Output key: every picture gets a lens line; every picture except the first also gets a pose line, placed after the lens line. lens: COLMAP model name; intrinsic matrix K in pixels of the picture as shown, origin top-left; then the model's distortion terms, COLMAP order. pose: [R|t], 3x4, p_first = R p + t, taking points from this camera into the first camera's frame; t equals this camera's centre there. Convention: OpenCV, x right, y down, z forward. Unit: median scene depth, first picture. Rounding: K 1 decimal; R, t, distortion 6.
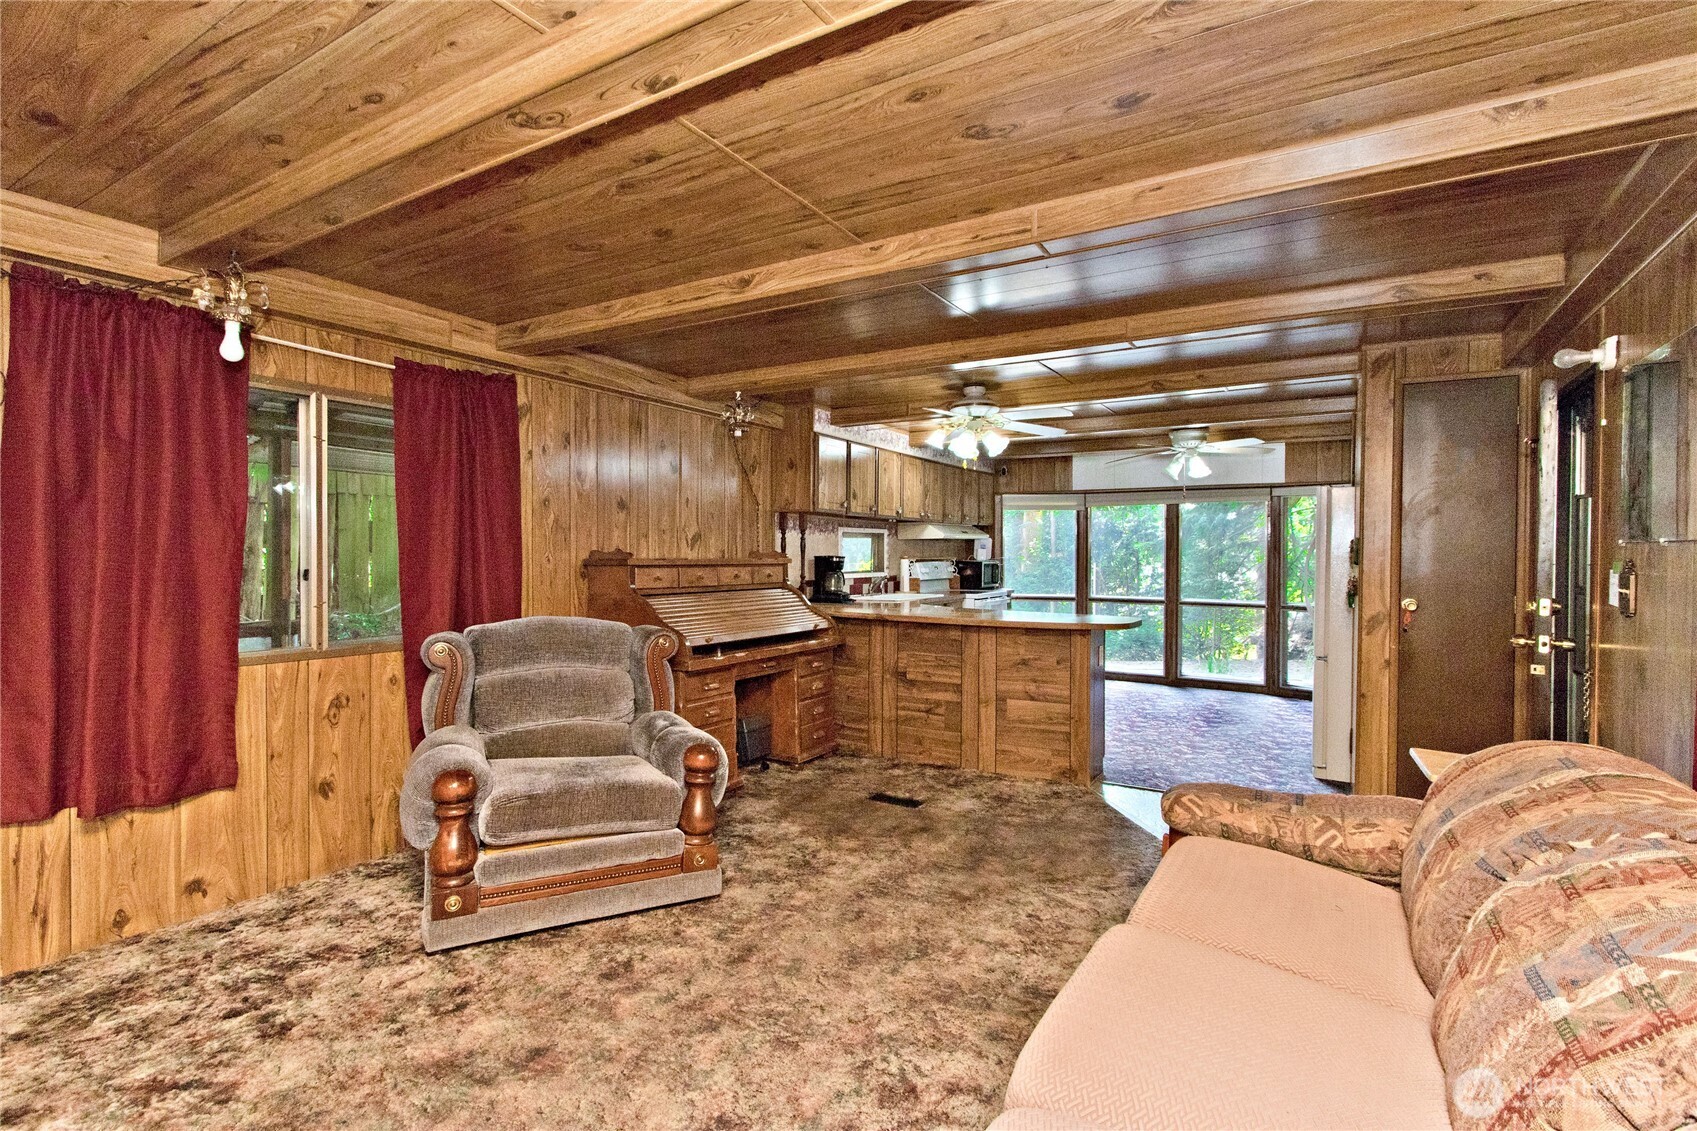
lens RADIAL K [[785.2, 0, 859.6], [0, 785.2, 584.1], [0, 0, 1]] dist [0.004282, 0.000360]
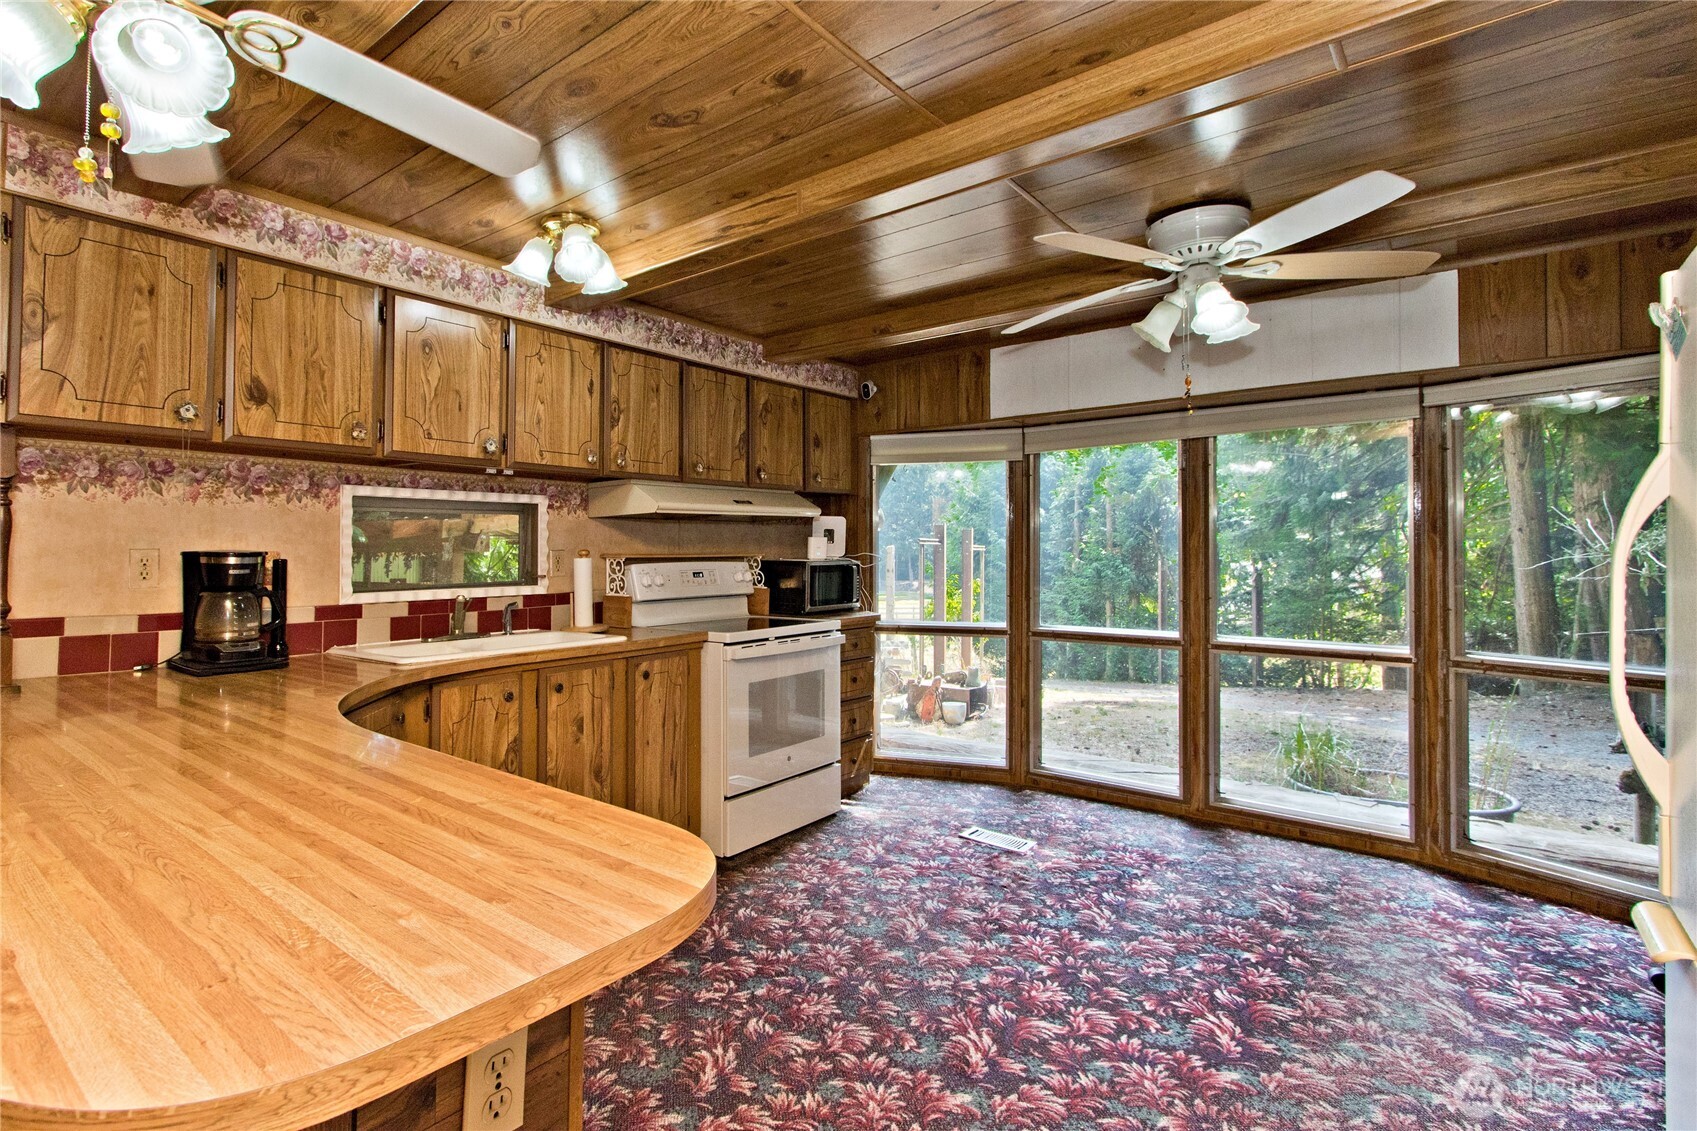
lens RADIAL K [[803.8, 0, 828.9], [0, 803.8, 566.5], [0, 0, 1]] dist [0.000263, 0.000065]
pose [[0.991194, -0.005650, -0.132300, 0.270174], [0.002918, 0.999779, -0.020836, -0.016202], [0.132388, 0.020266, 0.990991, 0.543377]]
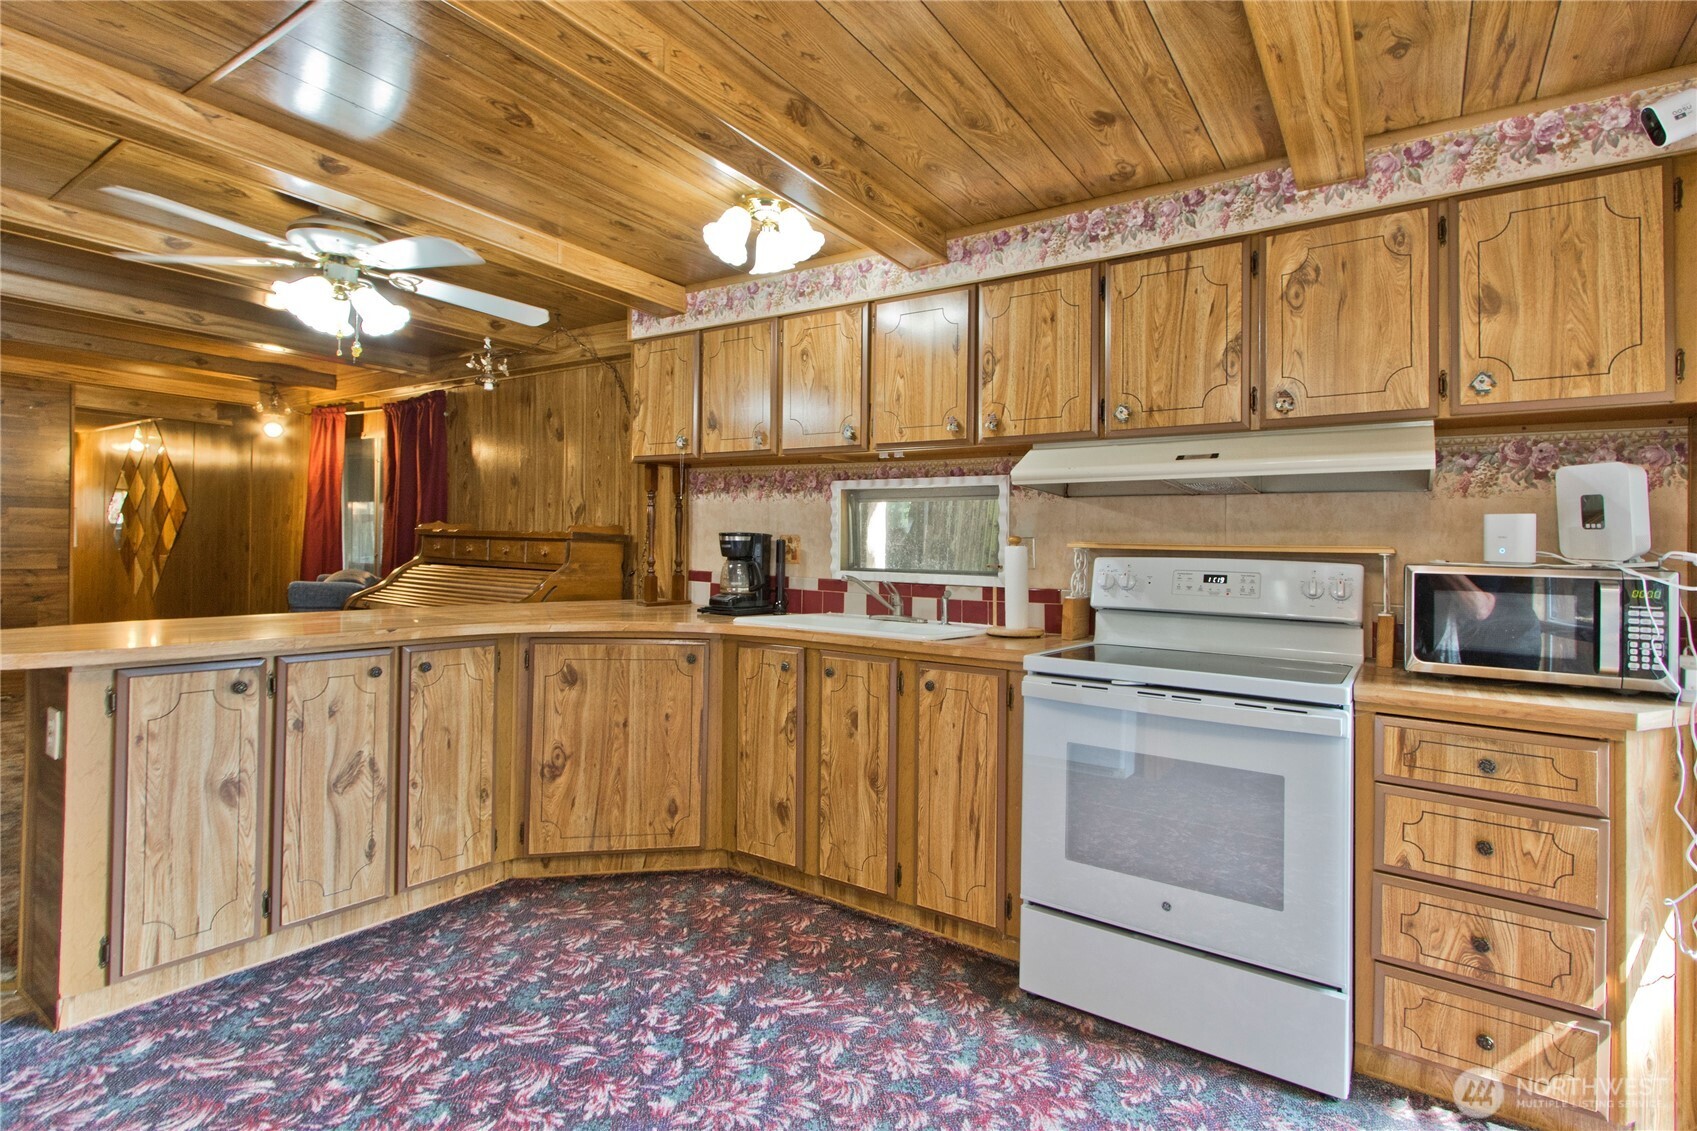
lens RADIAL K [[811.1, 0, 848.5], [0, 811.1, 565.5], [0, 0, 1]] dist [0.002103, 0.000260]
pose [[-0.055631, 0.012453, -0.998374, 0.471489], [-0.068585, 0.997513, 0.016264, -0.023036], [0.996093, 0.069378, -0.054639, 0.946372]]
